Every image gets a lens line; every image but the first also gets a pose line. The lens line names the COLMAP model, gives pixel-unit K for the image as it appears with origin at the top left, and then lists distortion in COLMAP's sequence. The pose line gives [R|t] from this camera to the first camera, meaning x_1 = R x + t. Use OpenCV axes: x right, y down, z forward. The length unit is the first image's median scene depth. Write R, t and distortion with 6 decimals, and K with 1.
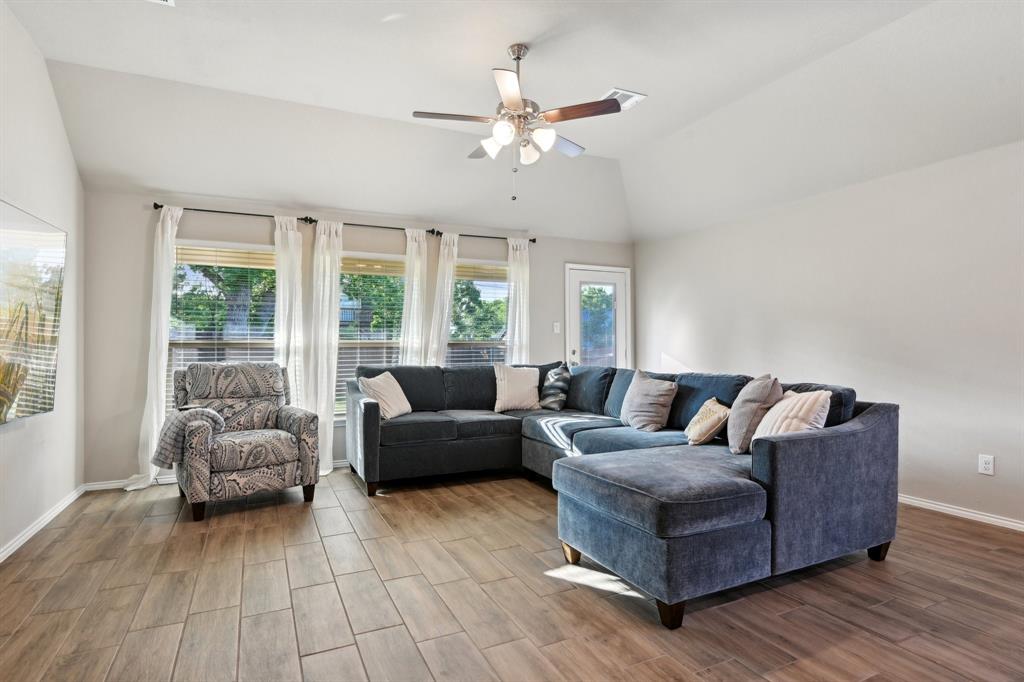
lens RADIAL K [[538.7, 0, 512.6], [0, 538.7, 346.4], [0, 0, 1]] dist [0.007169, -0.011089]
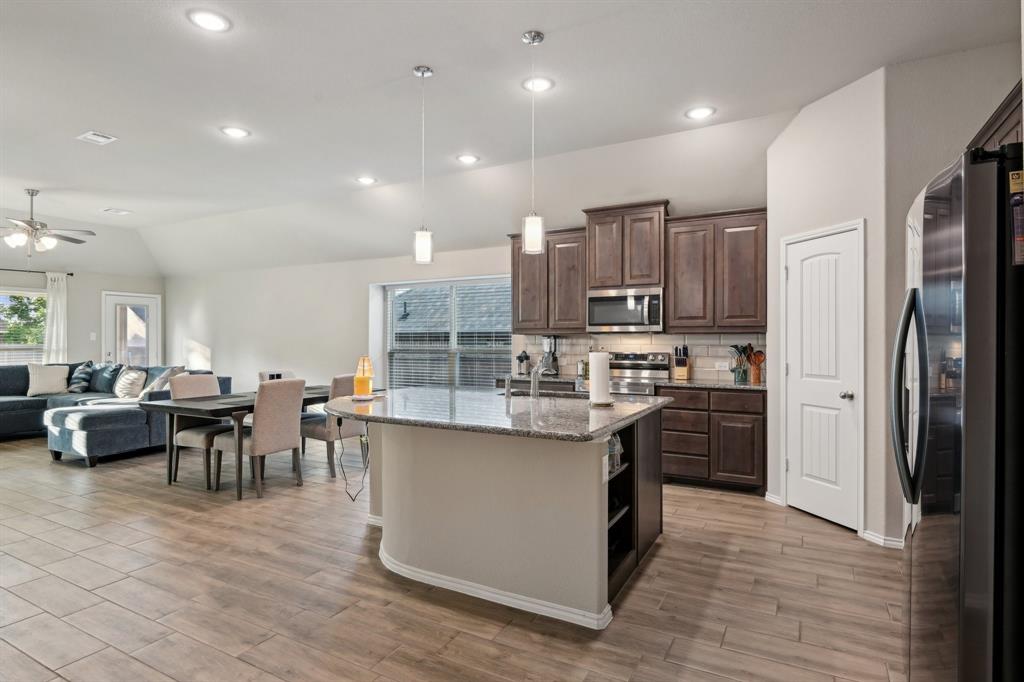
lens RADIAL K [[538.7, 0, 509.3], [0, 538.7, 336.1], [0, 0, 1]] dist [0.007169, -0.011089]
pose [[0.814328, 0.002659, 0.580399, 0.185008], [0.000339, 0.999987, -0.005057, -0.035139], [-0.580405, 0.004315, 0.814317, -0.955330]]
